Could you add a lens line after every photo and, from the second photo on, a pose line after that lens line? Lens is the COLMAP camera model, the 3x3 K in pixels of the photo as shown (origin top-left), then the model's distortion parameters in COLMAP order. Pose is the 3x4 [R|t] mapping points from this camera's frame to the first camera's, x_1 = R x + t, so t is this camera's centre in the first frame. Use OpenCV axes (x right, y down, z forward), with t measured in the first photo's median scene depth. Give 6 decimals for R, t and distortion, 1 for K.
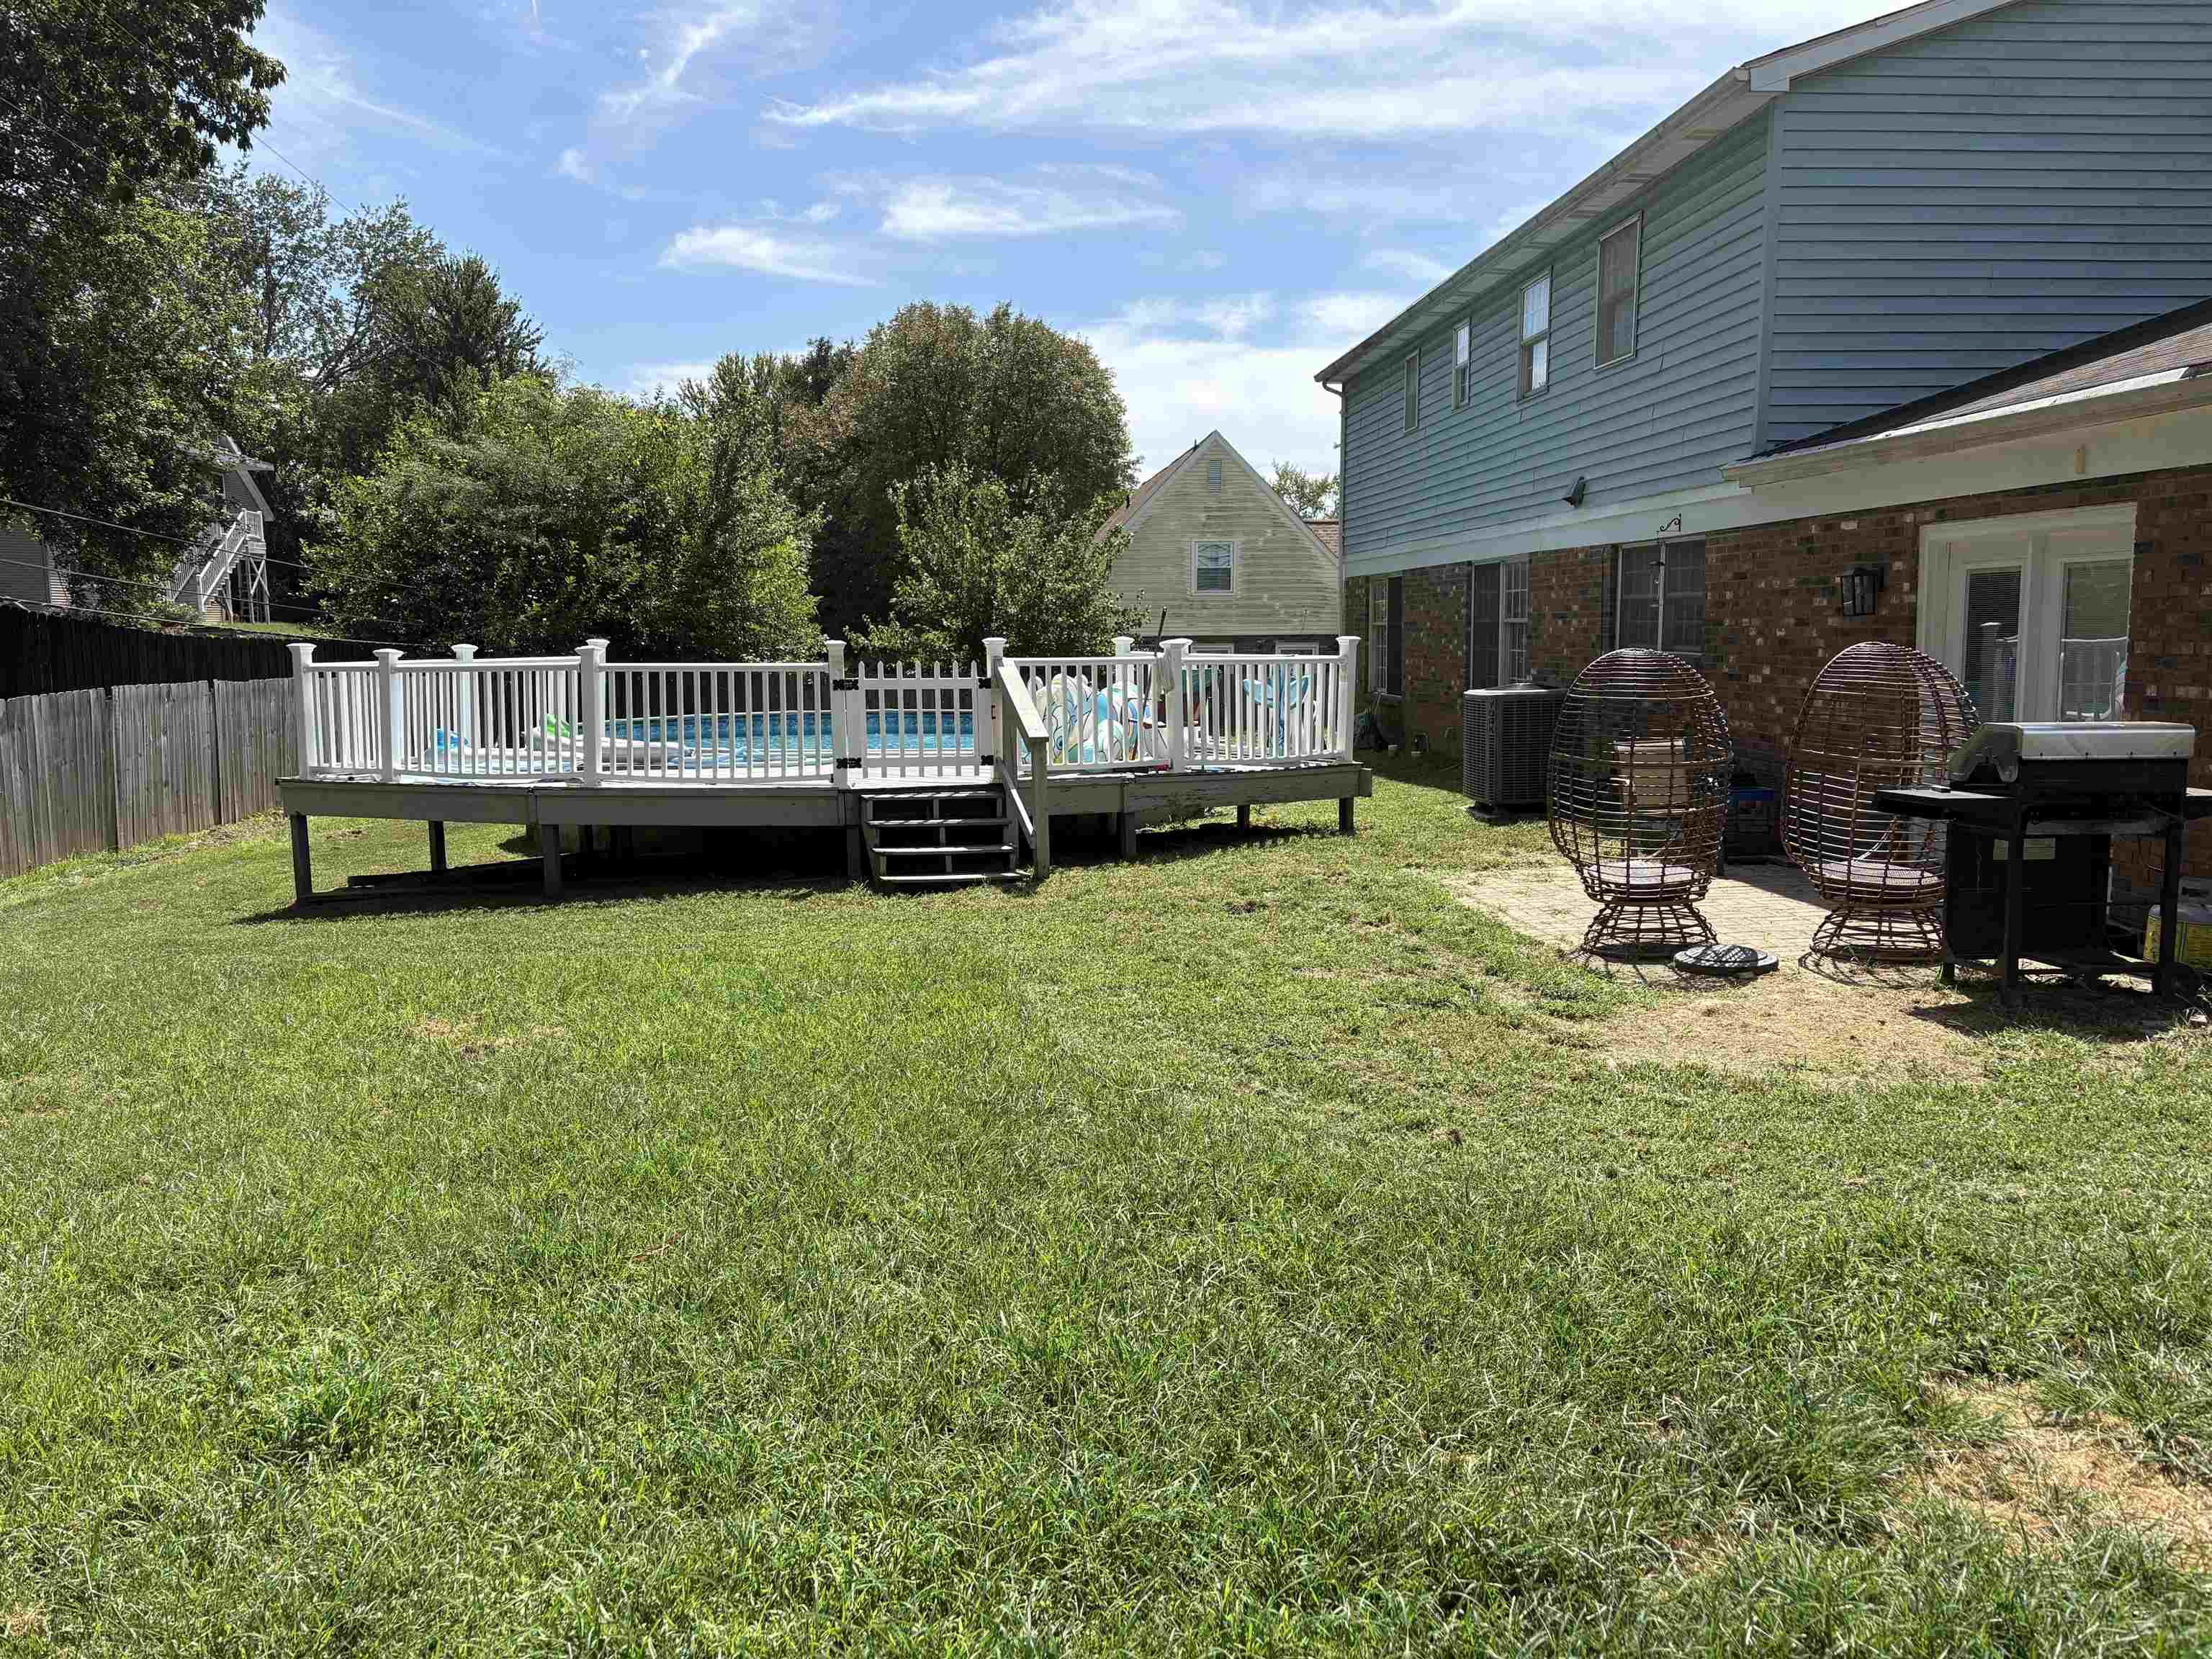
lens RADIAL K [[1654.5, 0, 1106.0], [0, 1654.5, 829.5], [0, 0, 1]] dist [0.037133, 0.003996]
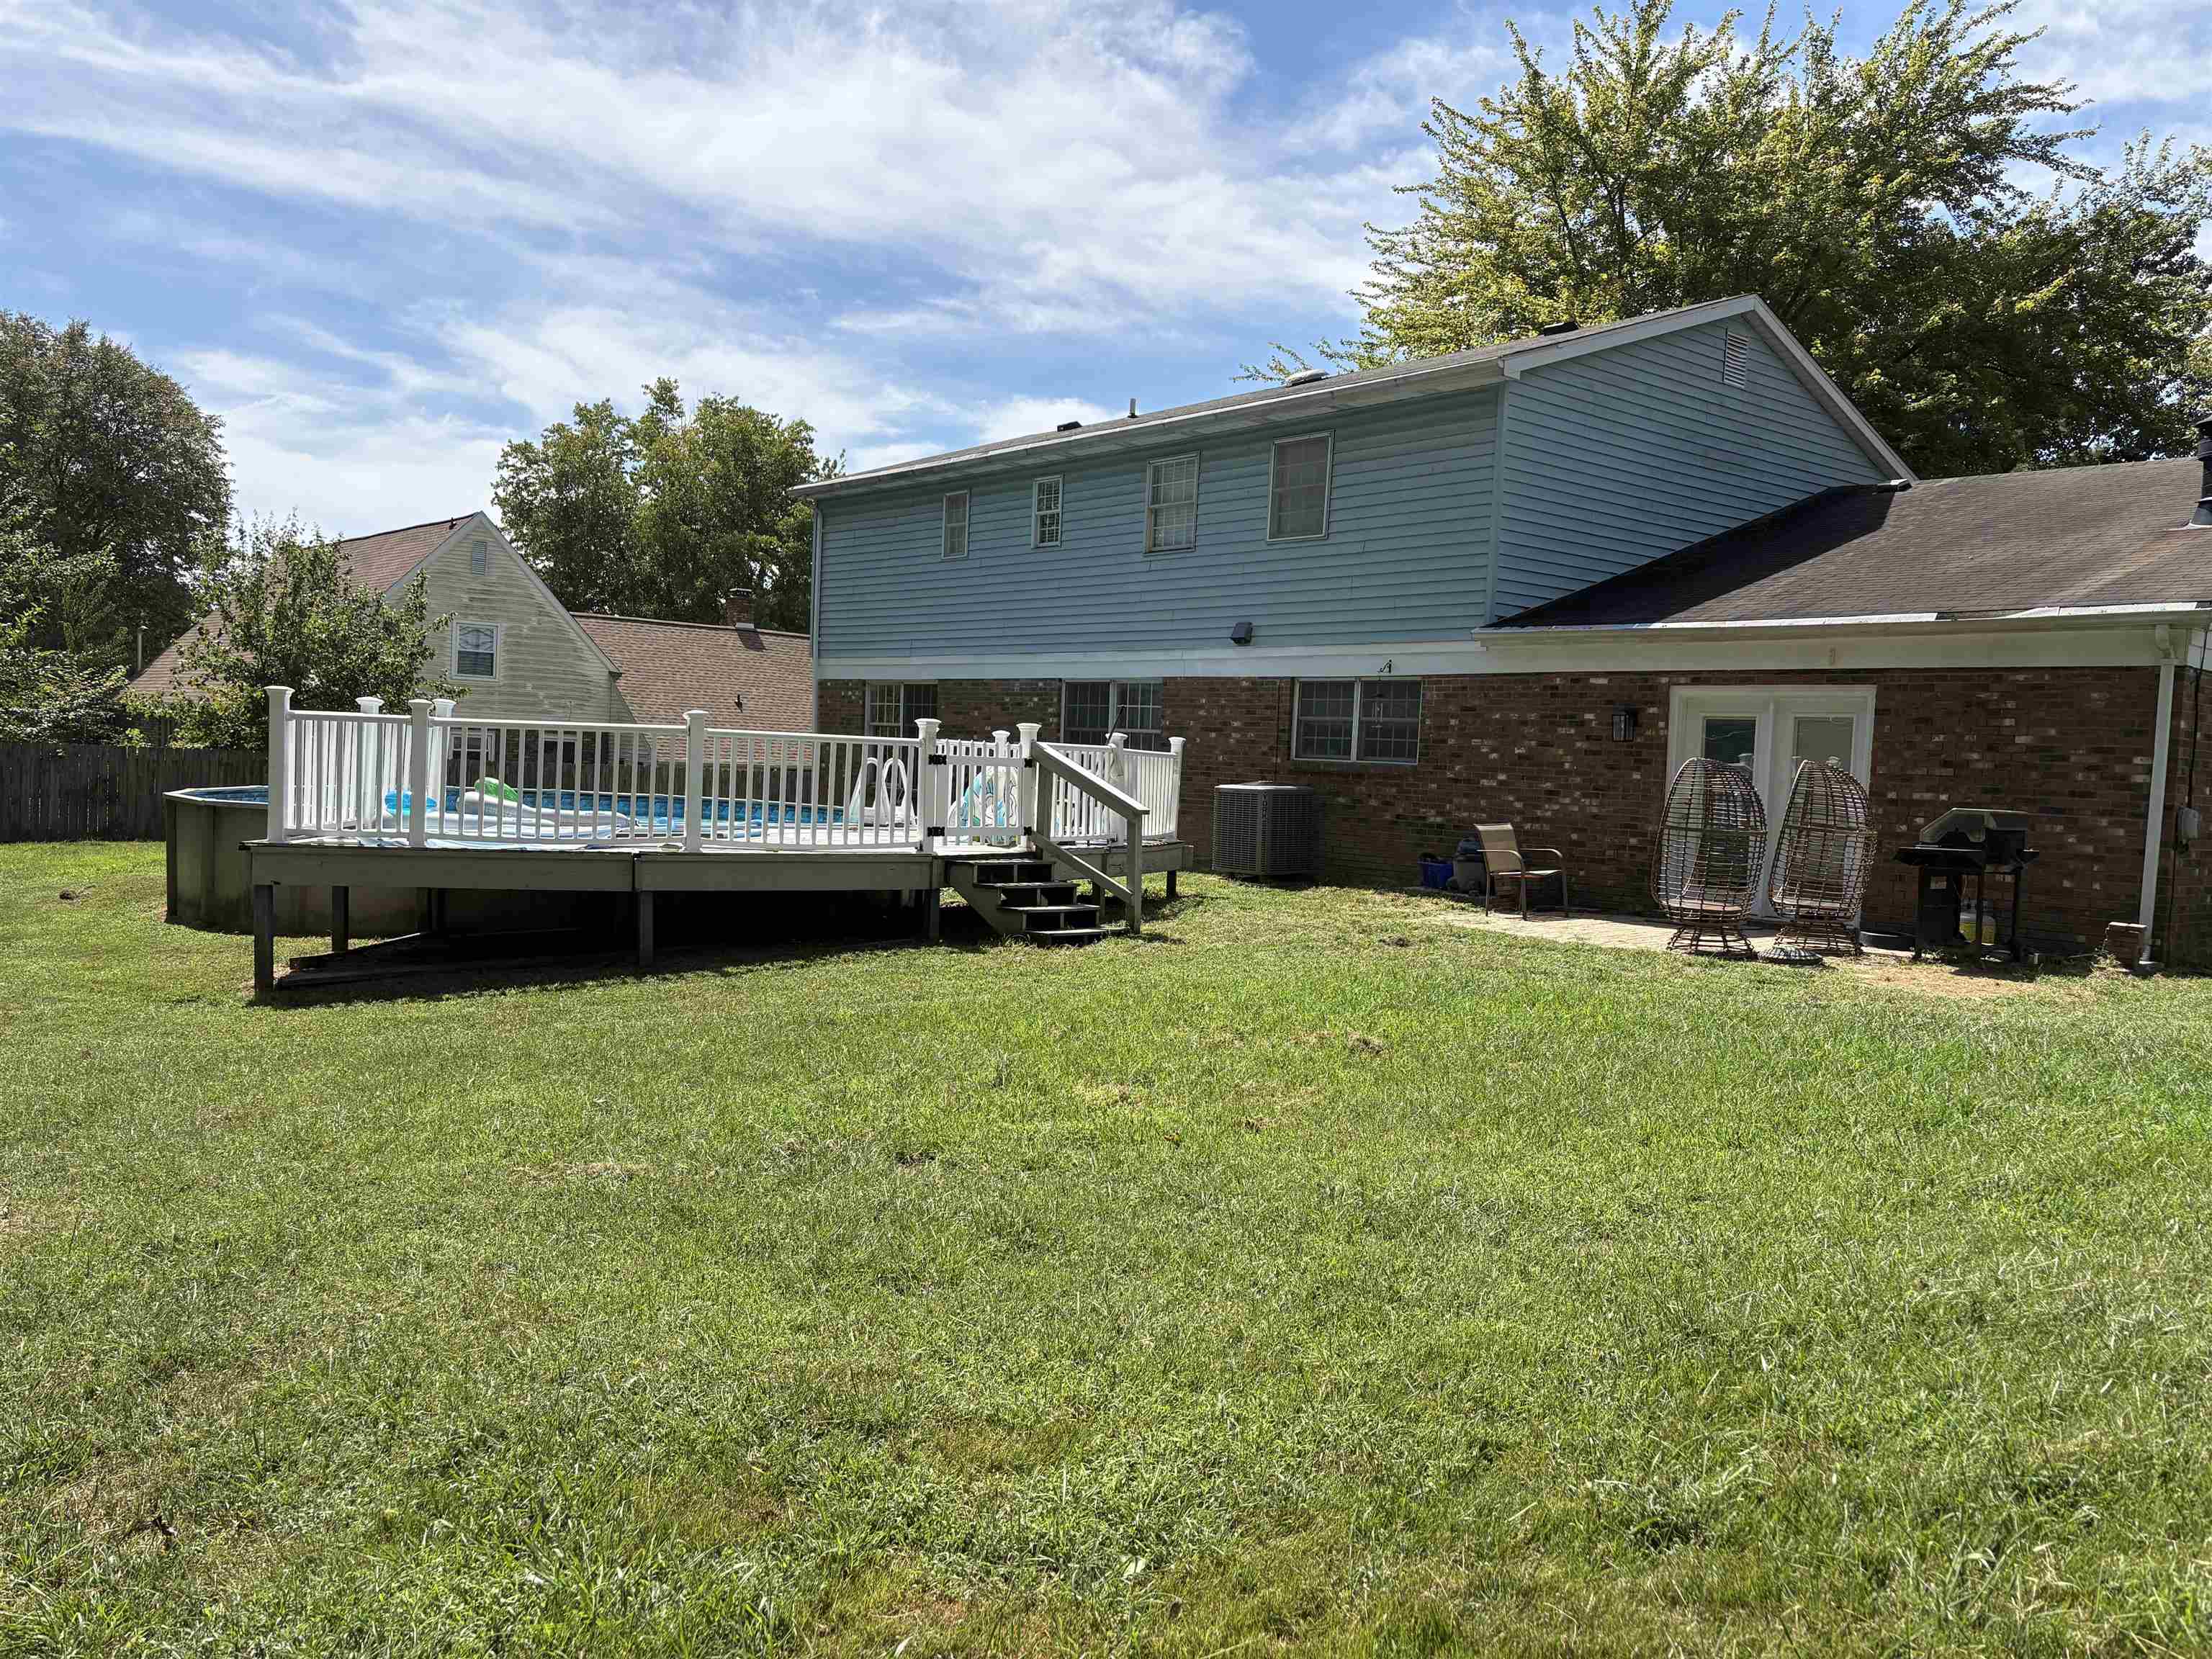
lens RADIAL K [[1672.8, 0, 1106.0], [0, 1672.8, 829.5], [0, 0, 1]] dist [0.064351, -0.080938]
pose [[0.815919, 0.017718, 0.577895, -0.683552], [0.020673, 0.997997, -0.059786, 0.025876], [-0.577797, 0.060728, 0.813918, 0.042877]]
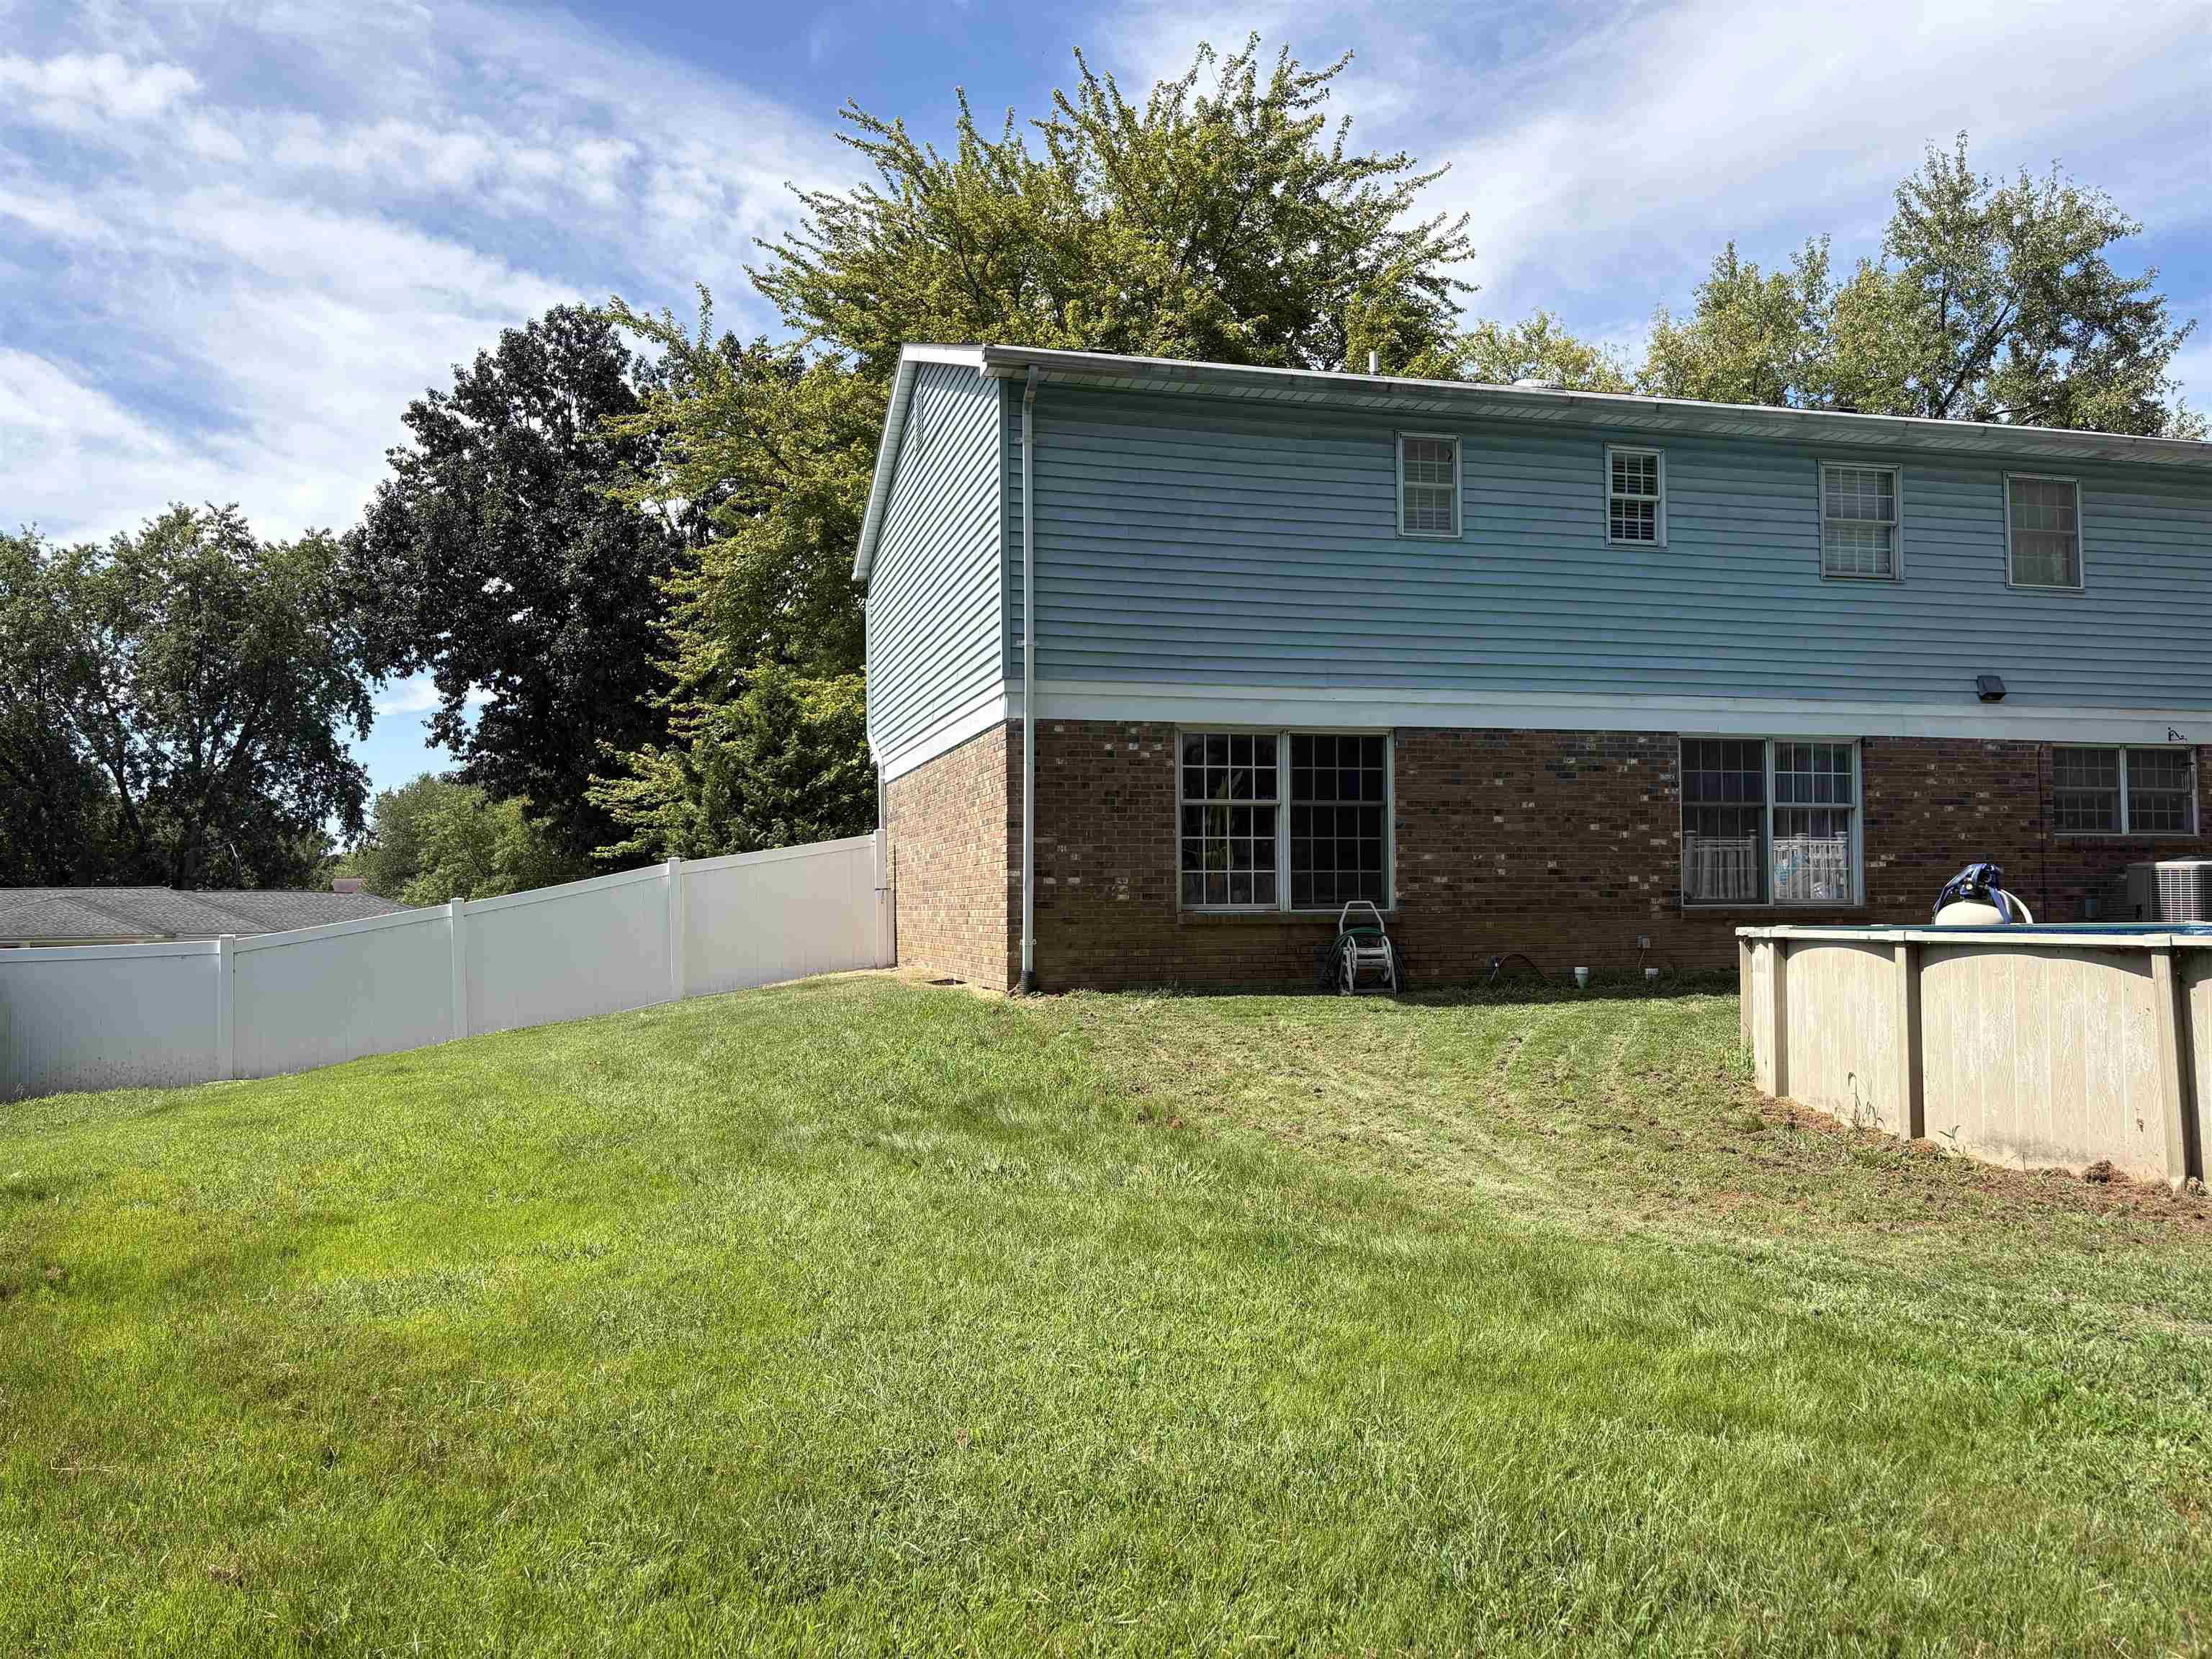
lens RADIAL K [[1672.8, 0, 1106.0], [0, 1672.8, 829.5], [0, 0, 1]] dist [0.064351, -0.080938]
pose [[-0.181549, 0.042451, 0.982465, -0.874338], [0.127298, 0.991676, -0.019326, -0.209488], [-0.975108, 0.121557, -0.185442, 2.266283]]
